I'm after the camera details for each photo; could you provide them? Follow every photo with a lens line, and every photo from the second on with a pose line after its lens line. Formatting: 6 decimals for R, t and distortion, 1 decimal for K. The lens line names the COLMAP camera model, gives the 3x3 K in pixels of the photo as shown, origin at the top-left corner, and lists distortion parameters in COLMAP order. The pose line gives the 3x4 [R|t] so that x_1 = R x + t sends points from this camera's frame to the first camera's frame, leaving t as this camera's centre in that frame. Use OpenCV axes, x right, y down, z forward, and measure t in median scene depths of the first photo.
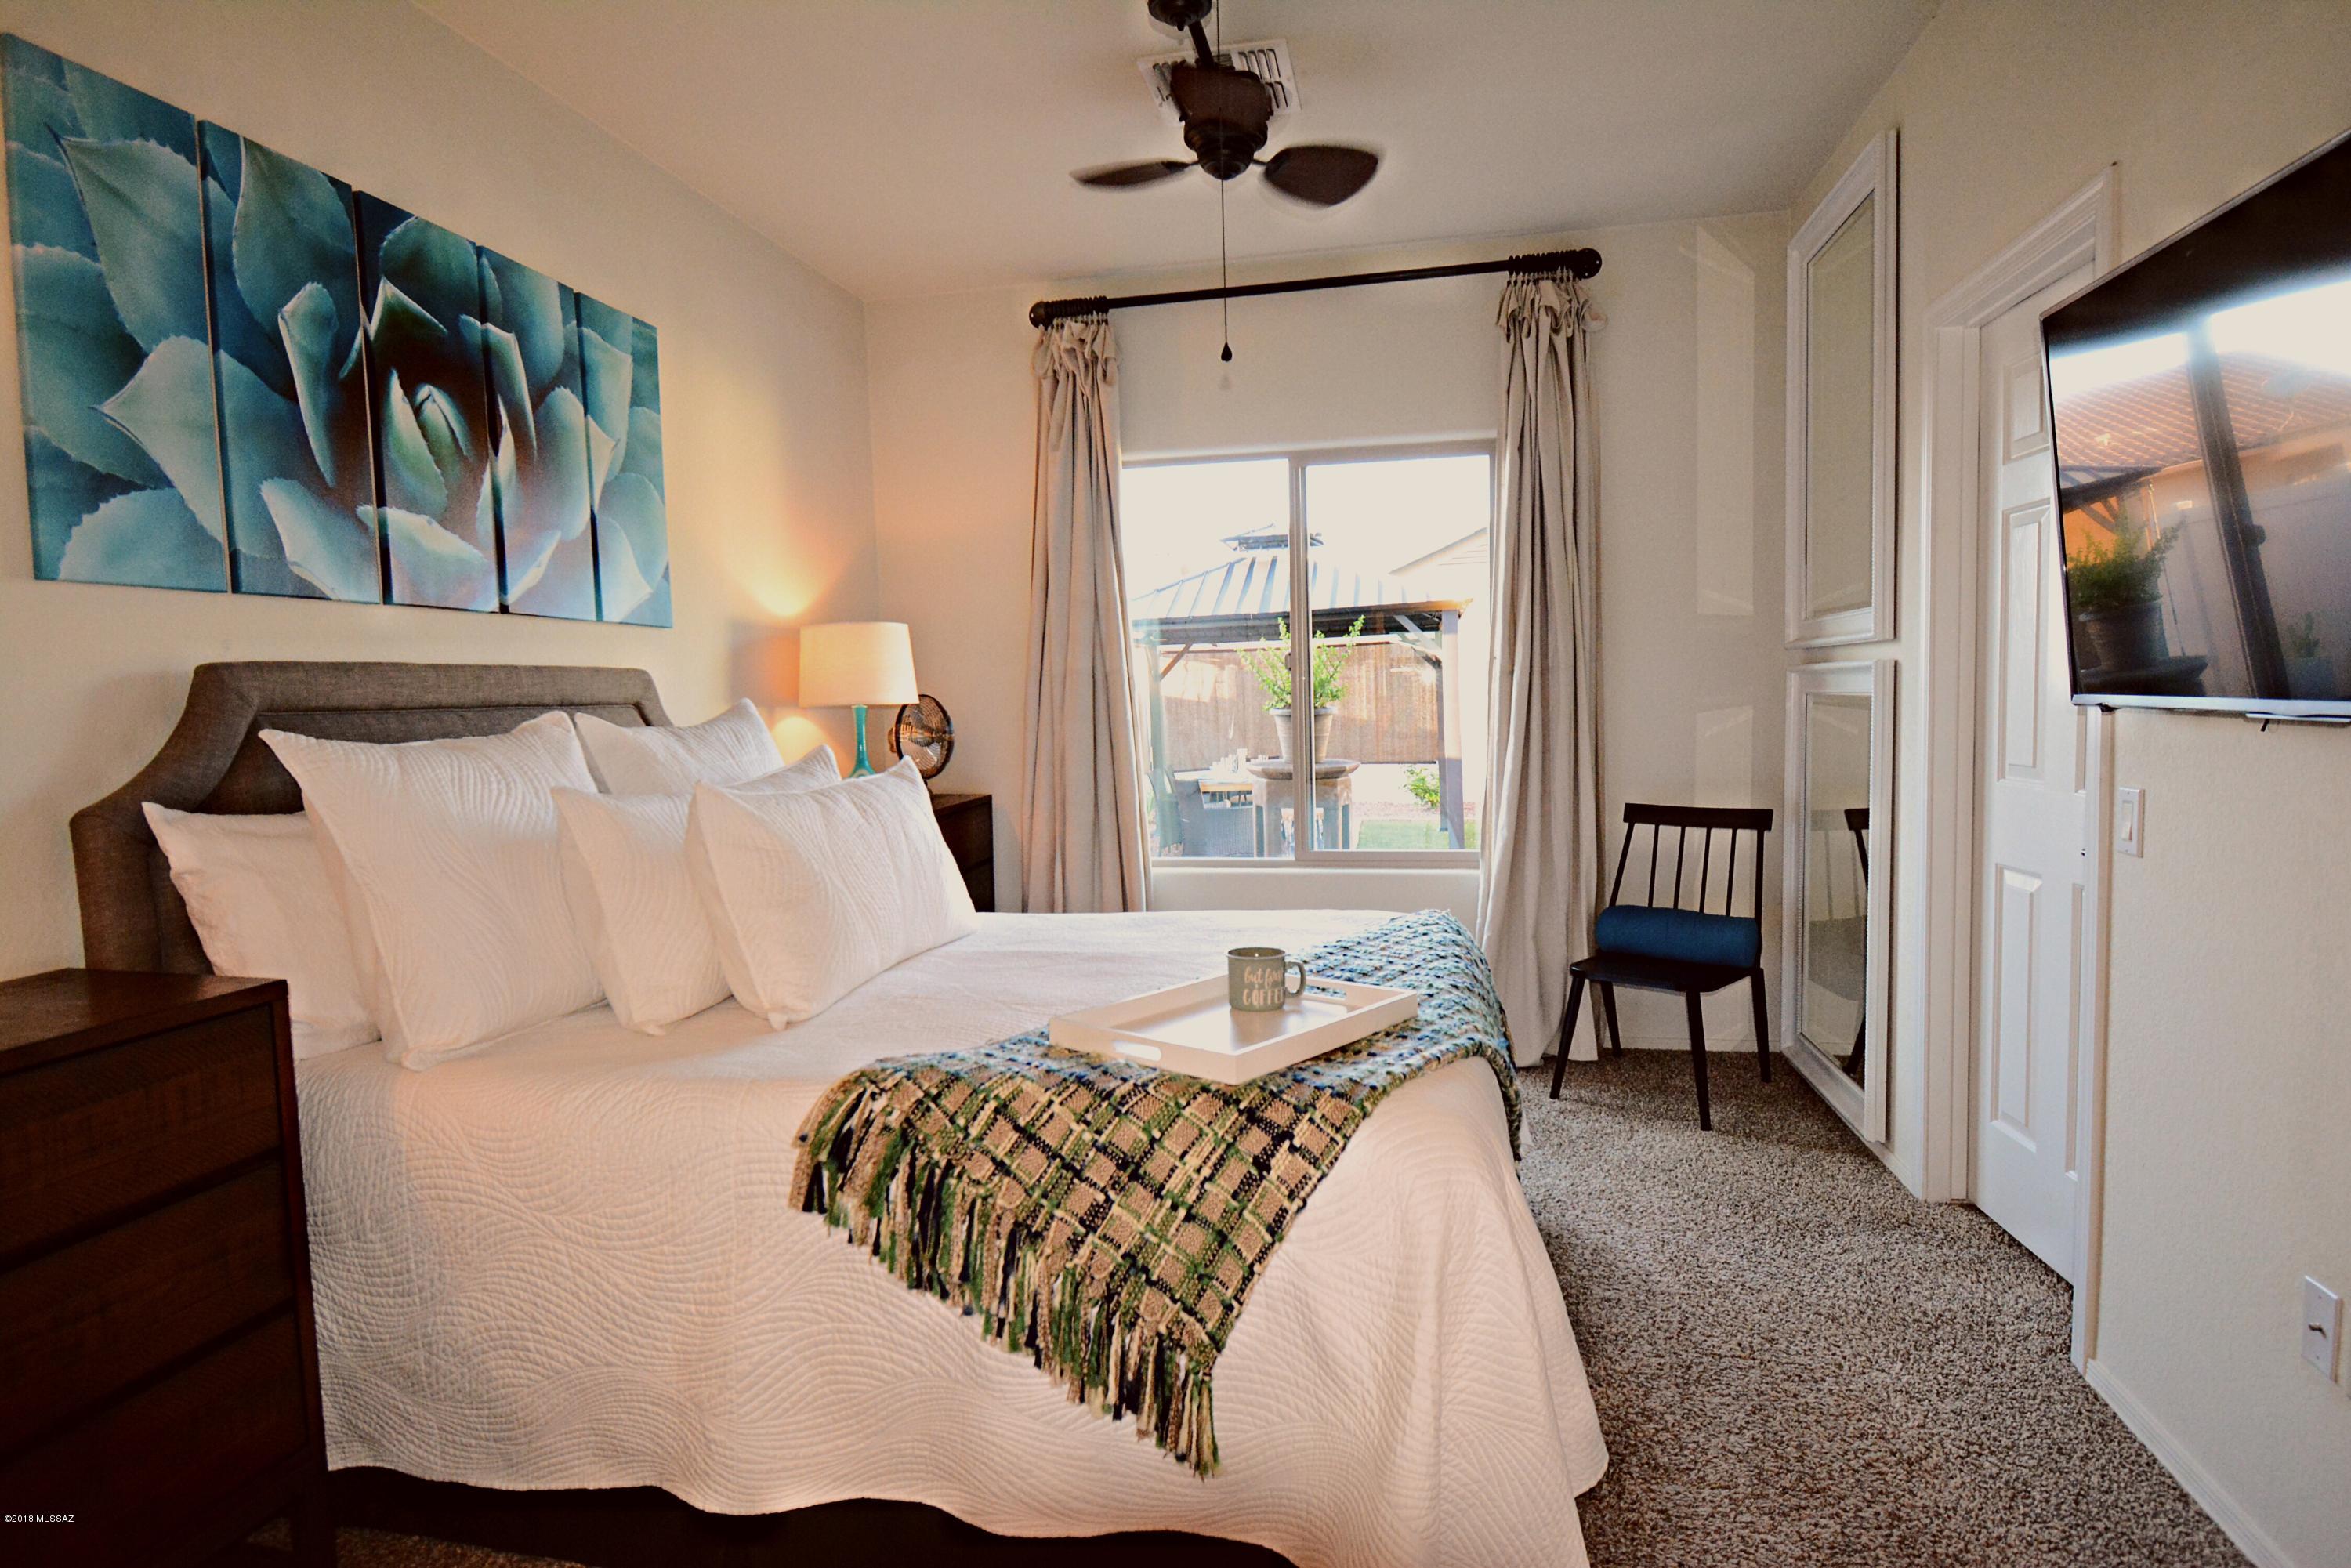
lens RADIAL K [[1272.7, 0, 1177.9], [0, 1272.7, 824.7], [0, 0, 1]] dist [0.002734, -0.020220]
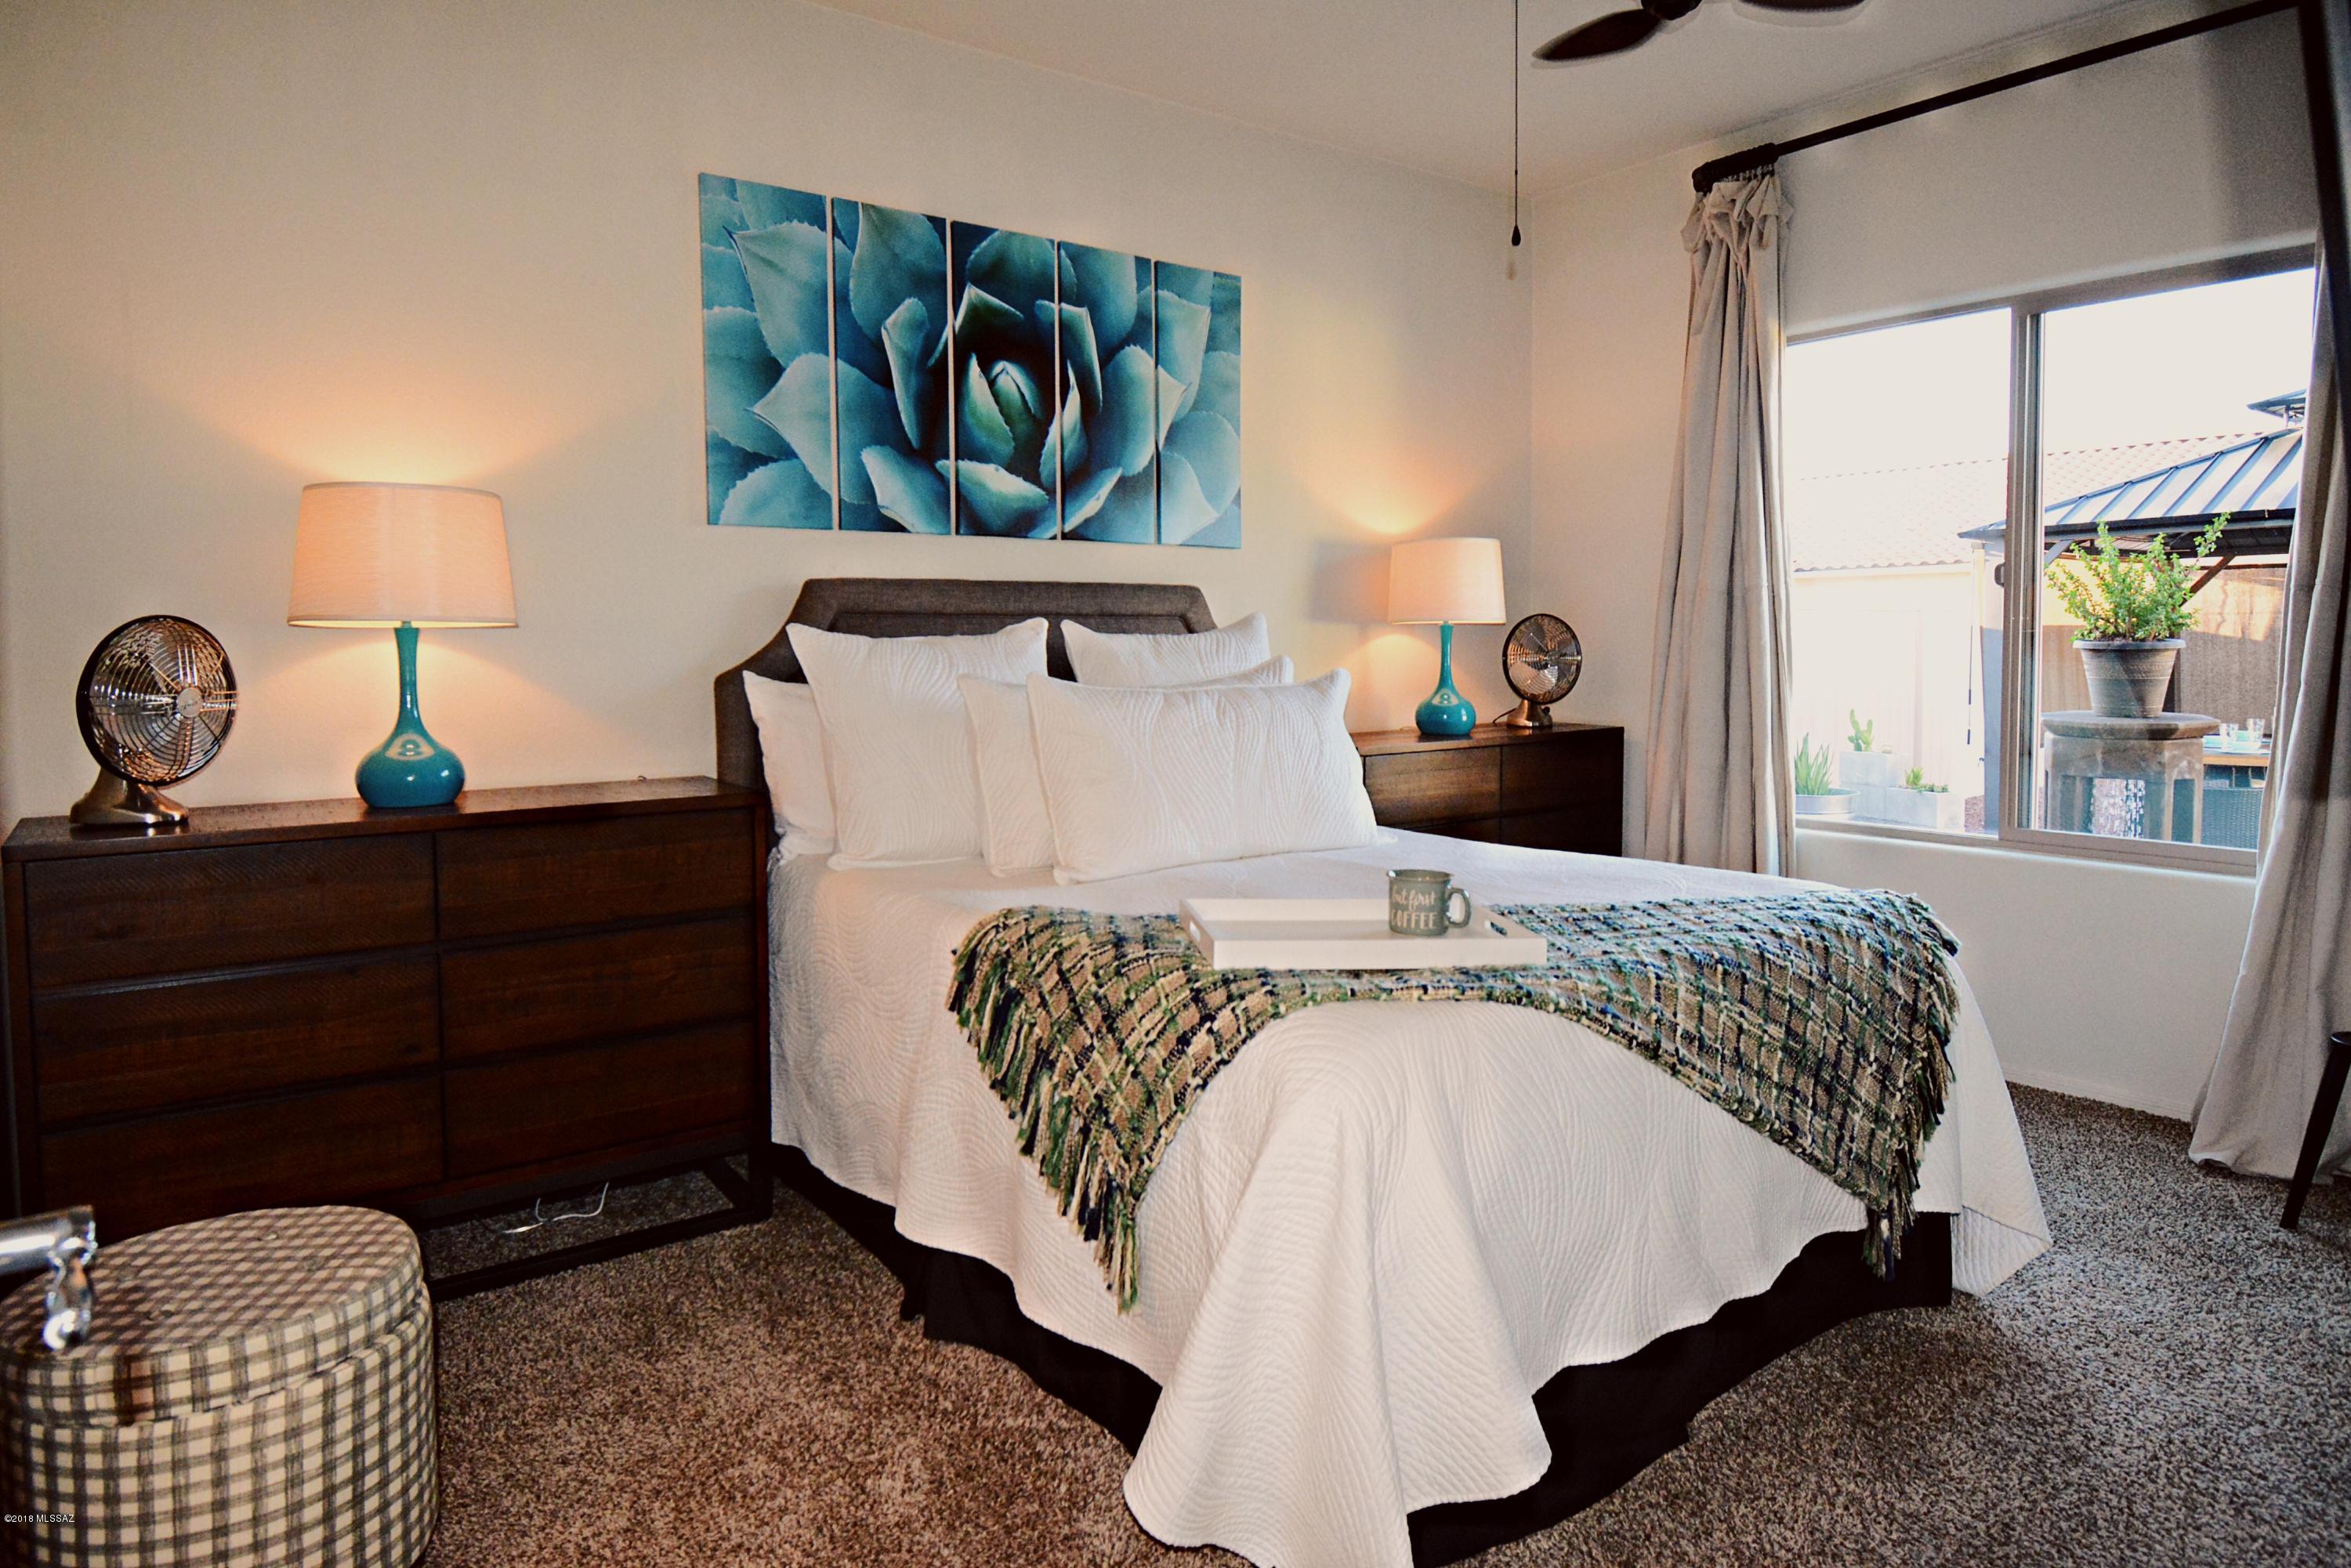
lens RADIAL K [[1467.5, 0, 1176.1], [0, 1467.5, 767.0], [0, 0, 1]] dist [-0.000320, -0.000827]
pose [[0.727023, 0.079118, -0.682039, 0.647062], [-0.083489, 0.996155, 0.026561, 0.006010], [0.681518, 0.037632, 0.730833, 0.065477]]
